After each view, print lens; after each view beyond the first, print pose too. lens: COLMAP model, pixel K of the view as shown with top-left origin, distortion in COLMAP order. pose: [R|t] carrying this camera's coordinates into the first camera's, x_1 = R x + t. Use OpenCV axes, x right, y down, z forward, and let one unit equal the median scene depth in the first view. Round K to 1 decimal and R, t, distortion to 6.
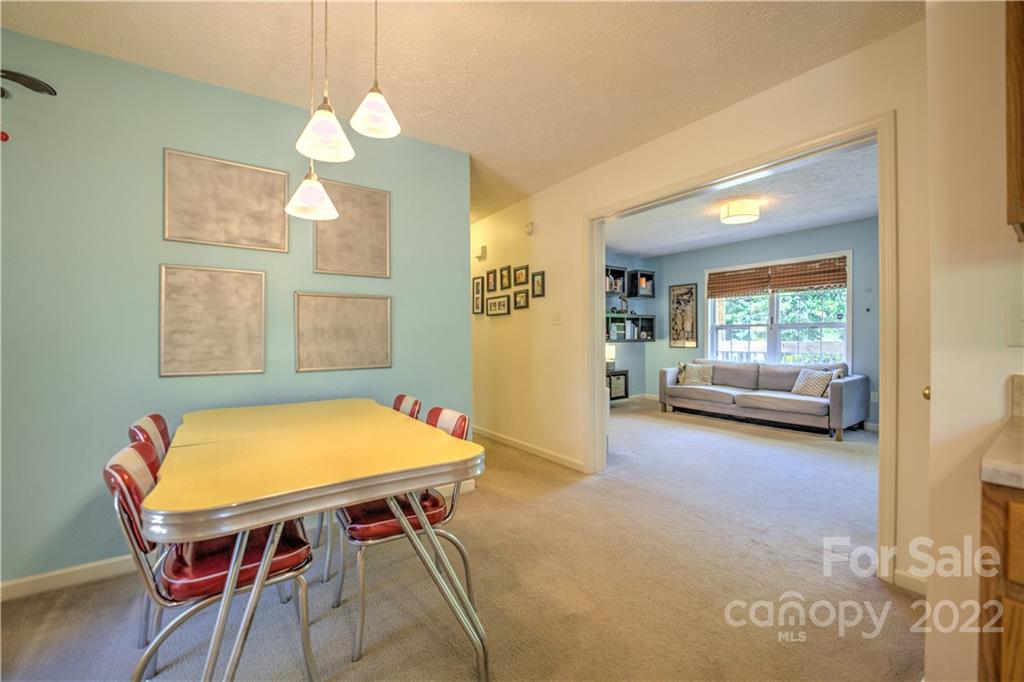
lens RADIAL K [[420.0, 0, 517.1], [0, 420.0, 339.8], [0, 0, 1]] dist [-0.028609, 0.000441]
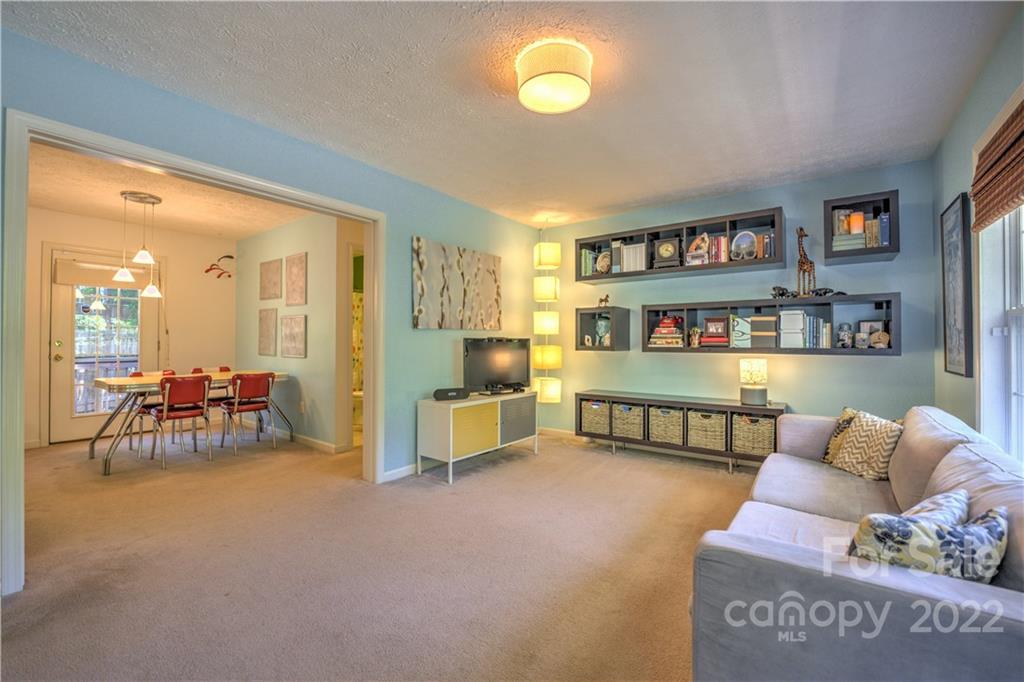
lens RADIAL K [[420.0, 0, 517.1], [0, 420.0, 339.8], [0, 0, 1]] dist [-0.028609, 0.000441]
pose [[0.313372, 0.002335, -0.949627, 0.967861], [-0.013109, 0.999912, -0.001868, -0.009073], [0.949540, 0.013034, 0.313376, 0.824871]]
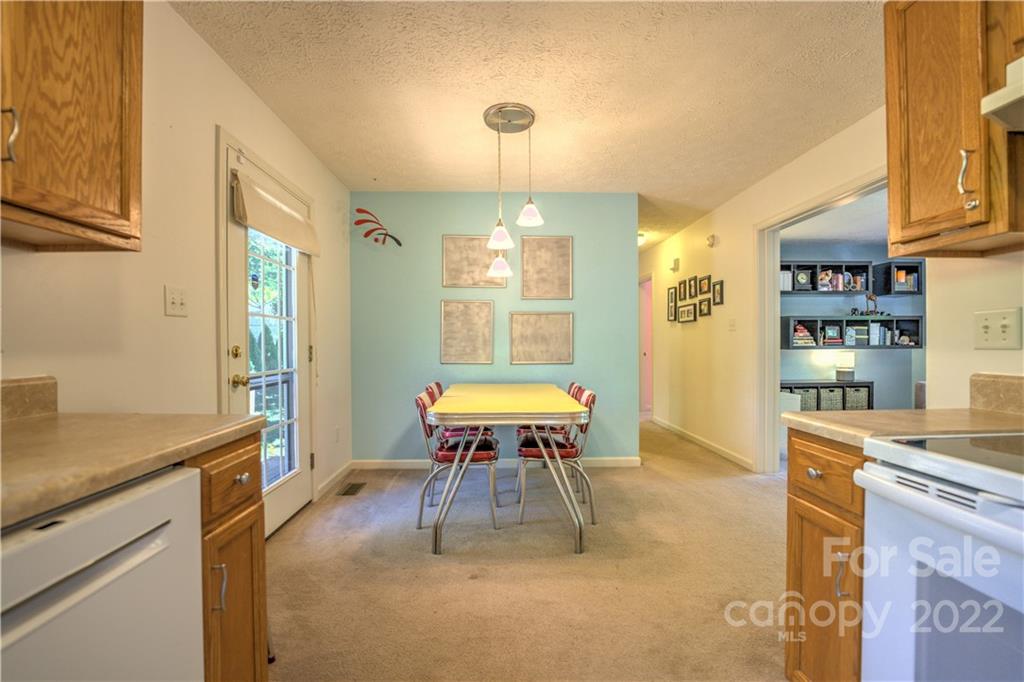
lens RADIAL K [[430.7, 0, 510.9], [0, 430.7, 346.3], [0, 0, 1]] dist [-0.020533, 0.000129]
pose [[0.833500, 0.007421, -0.552469, 0.194184], [-0.006238, 0.999972, 0.004022, 0.002645], [0.552484, 0.000094, 0.833524, -0.182869]]
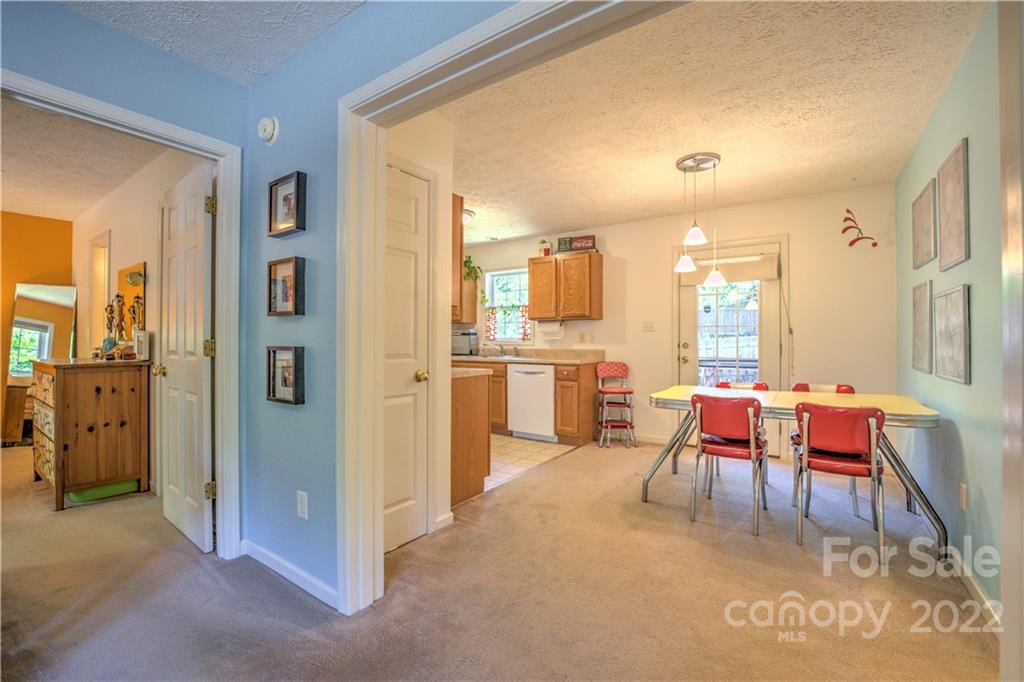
lens RADIAL K [[423.7, 0, 512.0], [0, 423.7, 341.0], [0, 0, 1]] dist [-0.020846, 0.000478]
pose [[-0.940593, 0.004235, -0.339509, 0.414661], [0.000709, 0.999945, 0.010509, -0.010285], [0.339535, 0.009644, -0.940544, 0.898436]]
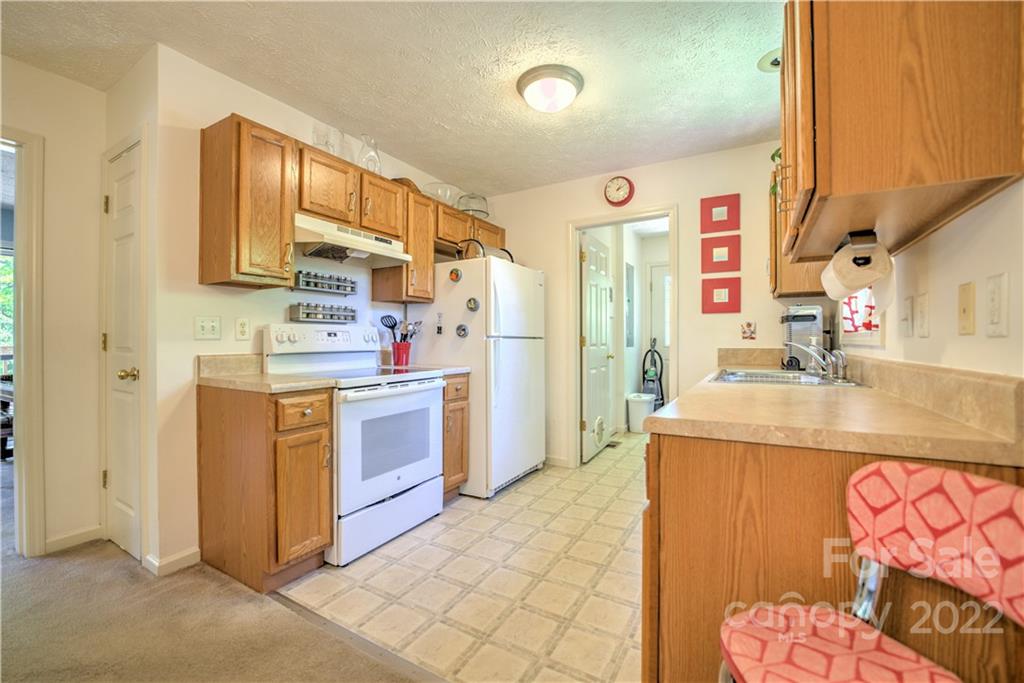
lens RADIAL K [[422.2, 0, 514.7], [0, 422.2, 335.9], [0, 0, 1]] dist [-0.018685, 0.000004]
pose [[-0.420909, 0.013513, 0.907002, -0.281176], [0.006259, 0.999908, -0.011992, 0.009659], [-0.907081, 0.000629, -0.420955, 0.125359]]
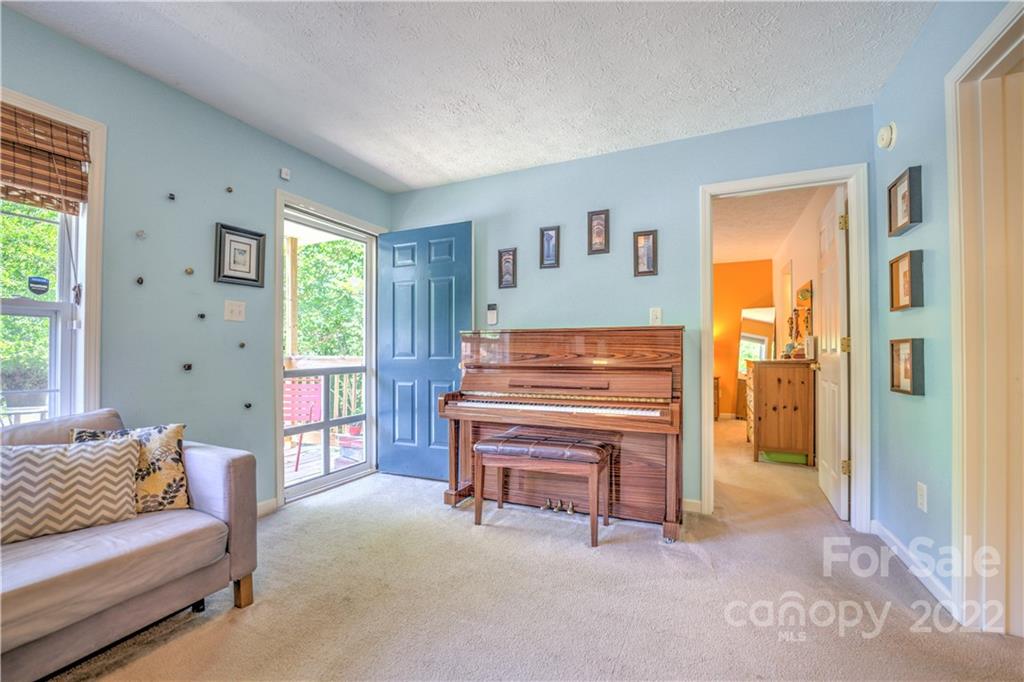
lens RADIAL K [[430.7, 0, 510.9], [0, 430.7, 346.3], [0, 0, 1]] dist [-0.020533, 0.000129]
pose [[-0.488842, 0.022614, 0.872079, 0.310962], [0.009147, 0.999742, -0.020797, 0.010597], [-0.872324, -0.002189, -0.488923, 0.987523]]
